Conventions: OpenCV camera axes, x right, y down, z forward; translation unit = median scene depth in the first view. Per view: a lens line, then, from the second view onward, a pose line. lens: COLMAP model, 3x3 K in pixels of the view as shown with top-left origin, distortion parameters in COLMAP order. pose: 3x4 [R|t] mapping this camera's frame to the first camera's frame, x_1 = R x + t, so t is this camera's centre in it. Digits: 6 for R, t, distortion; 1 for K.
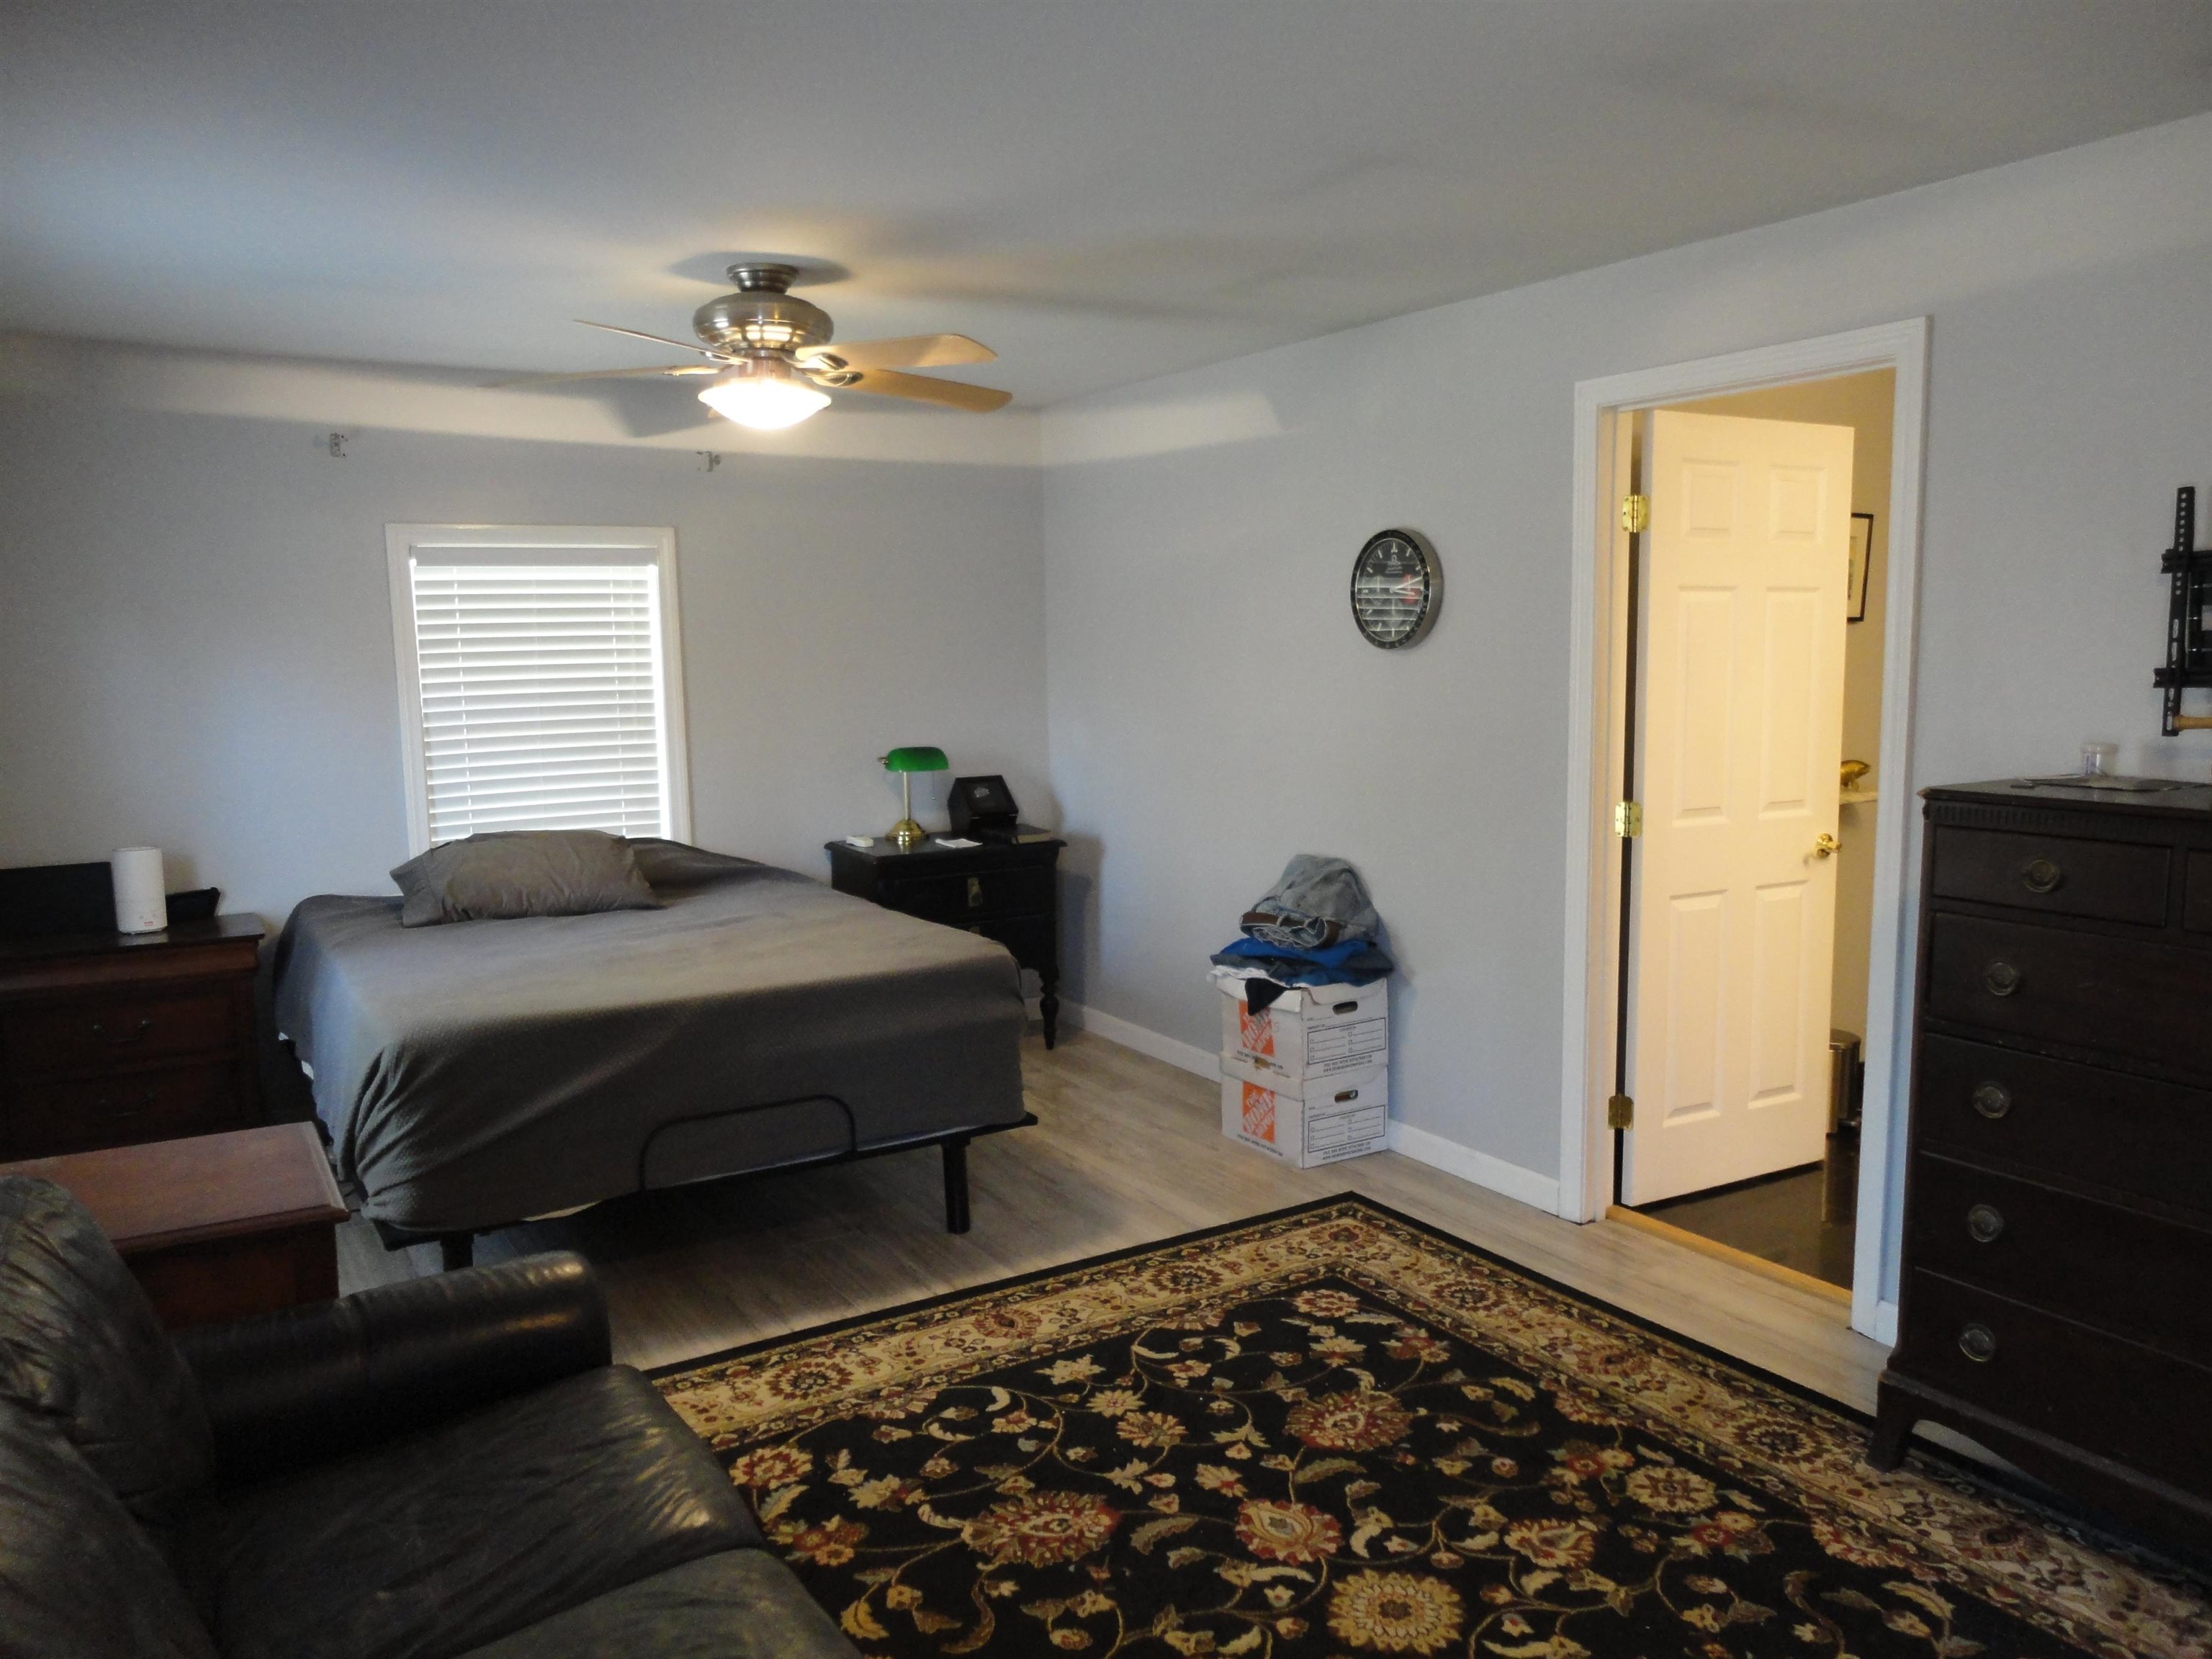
lens RADIAL K [[1614.1, 0, 1104.9], [0, 1614.1, 821.5], [0, 0, 1]] dist [0.005171, -0.003466]
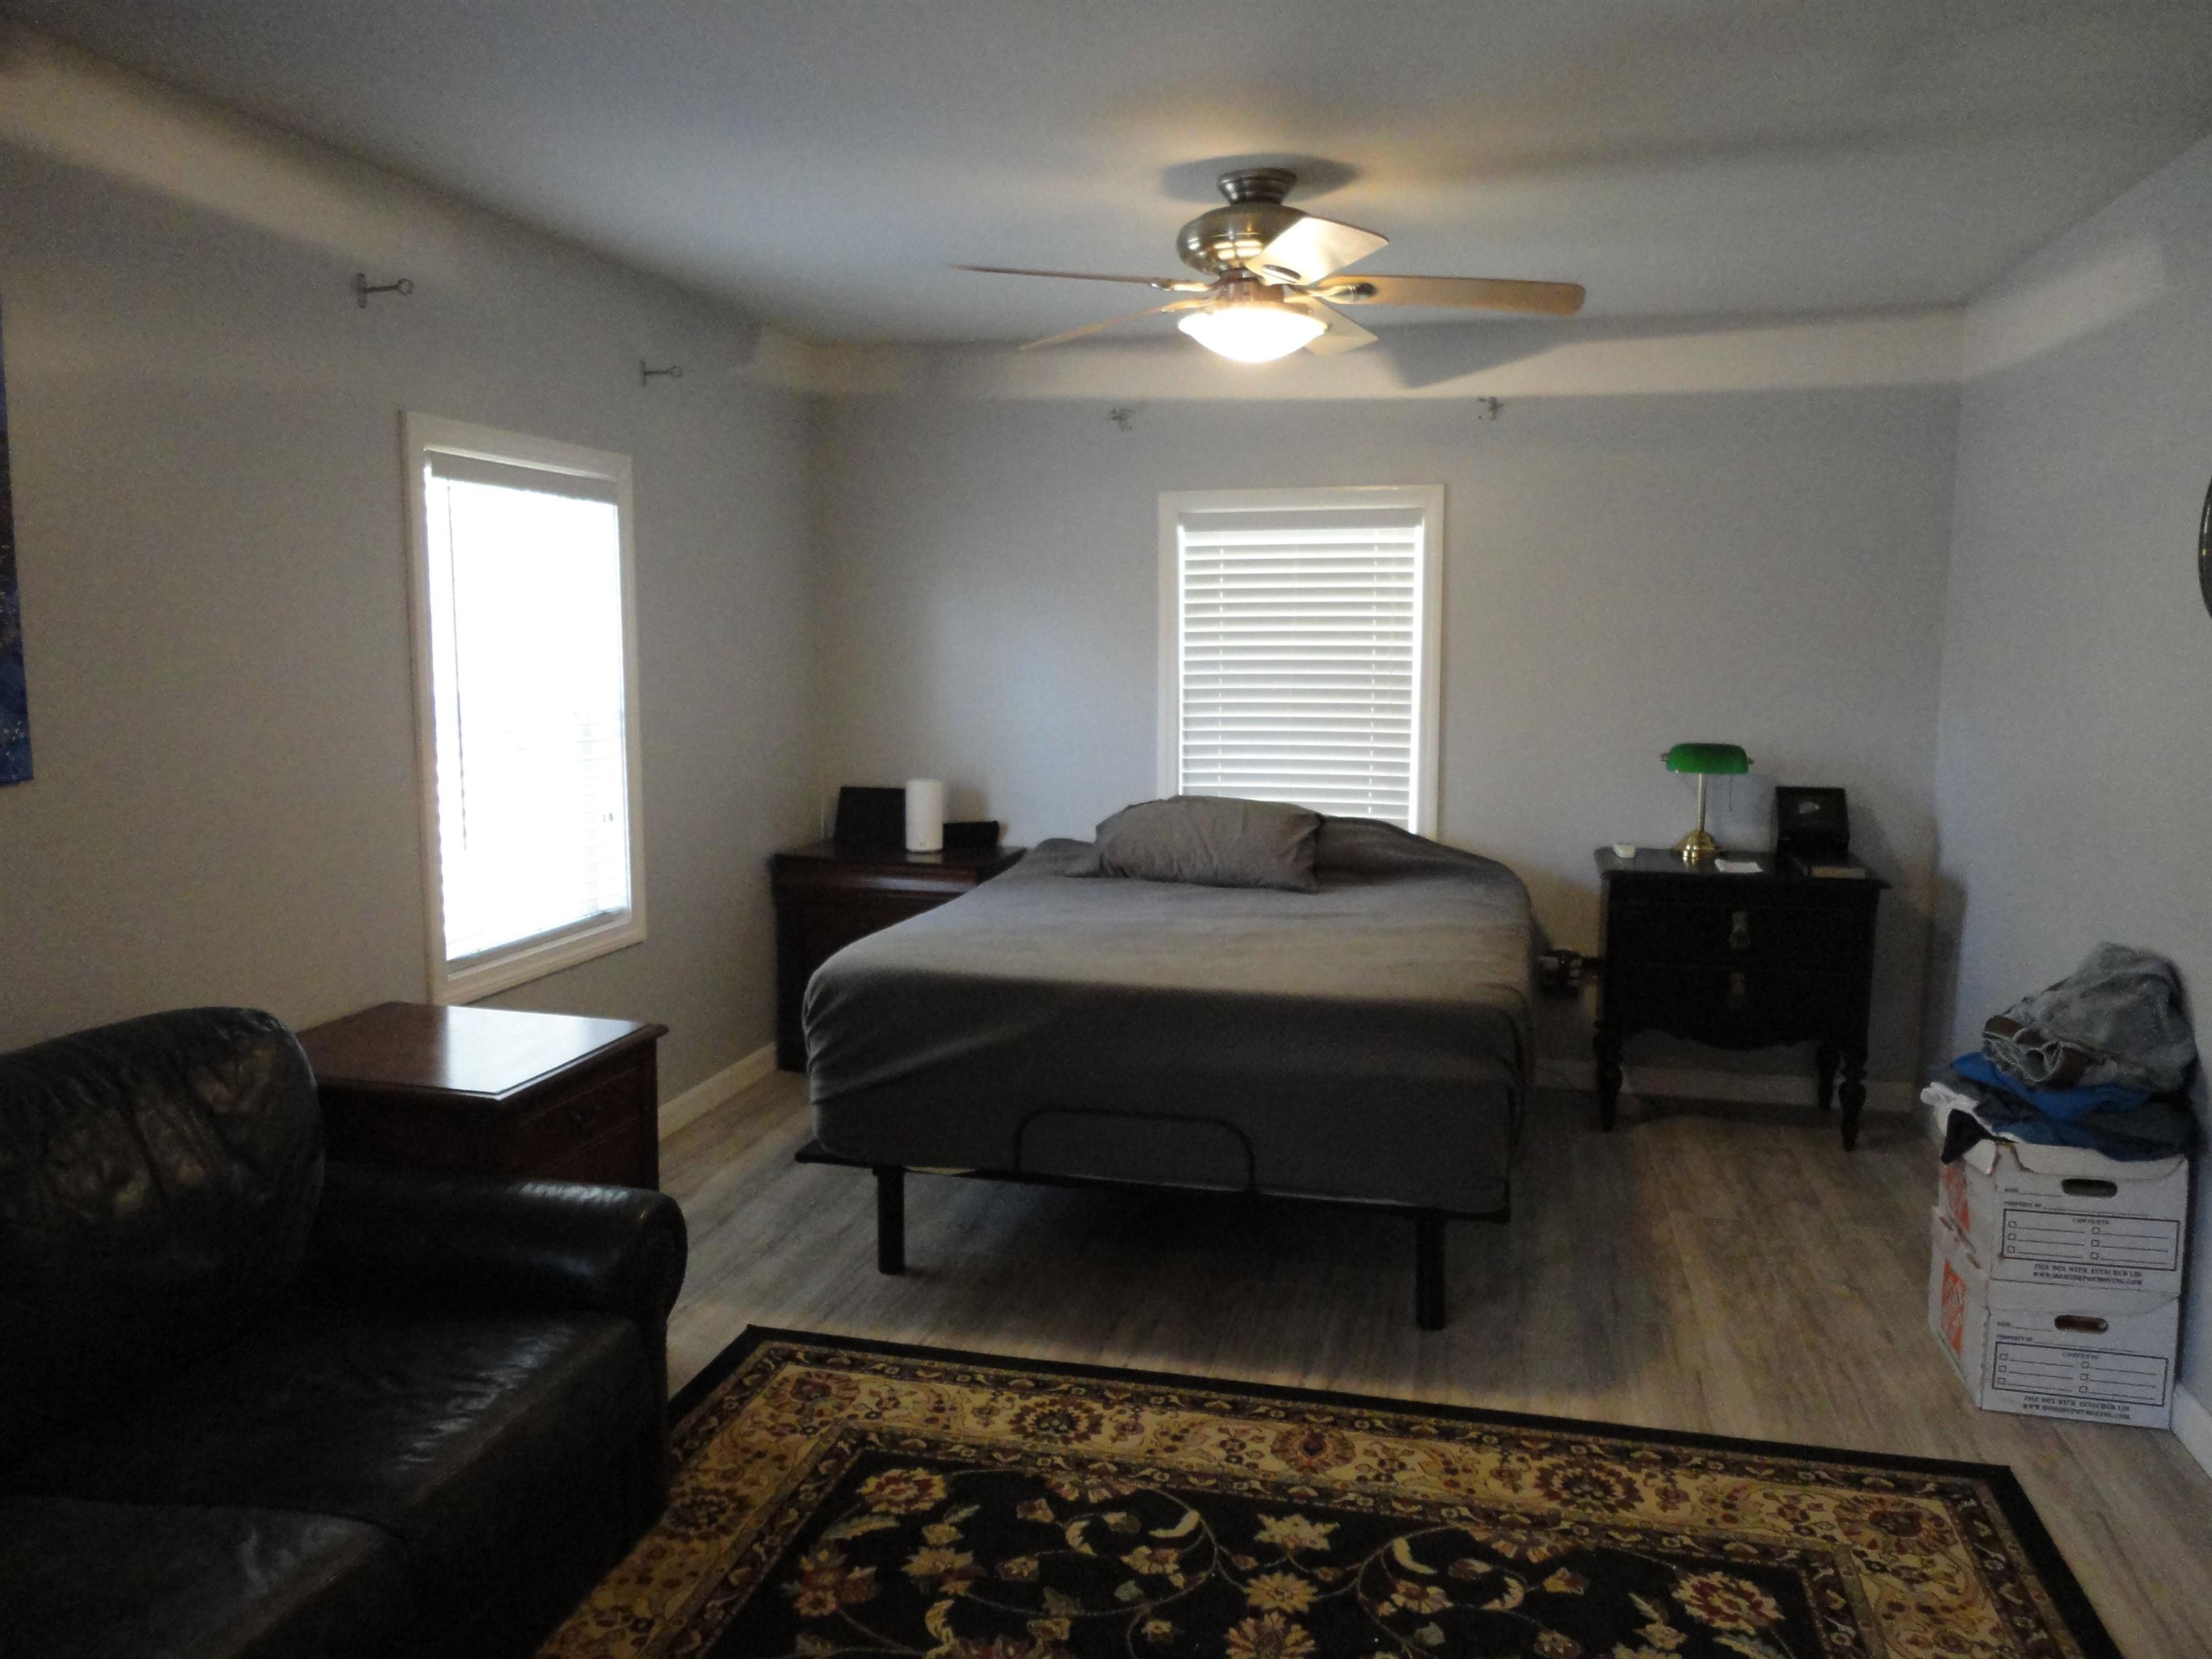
lens RADIAL K [[1614.1, 0, 1104.9], [0, 1614.1, 821.5], [0, 0, 1]] dist [0.005171, -0.003466]
pose [[0.702364, 0.102839, -0.704350, 0.344658], [-0.095193, 0.994191, 0.050233, -0.026545], [0.705424, 0.031768, 0.708073, 0.296076]]
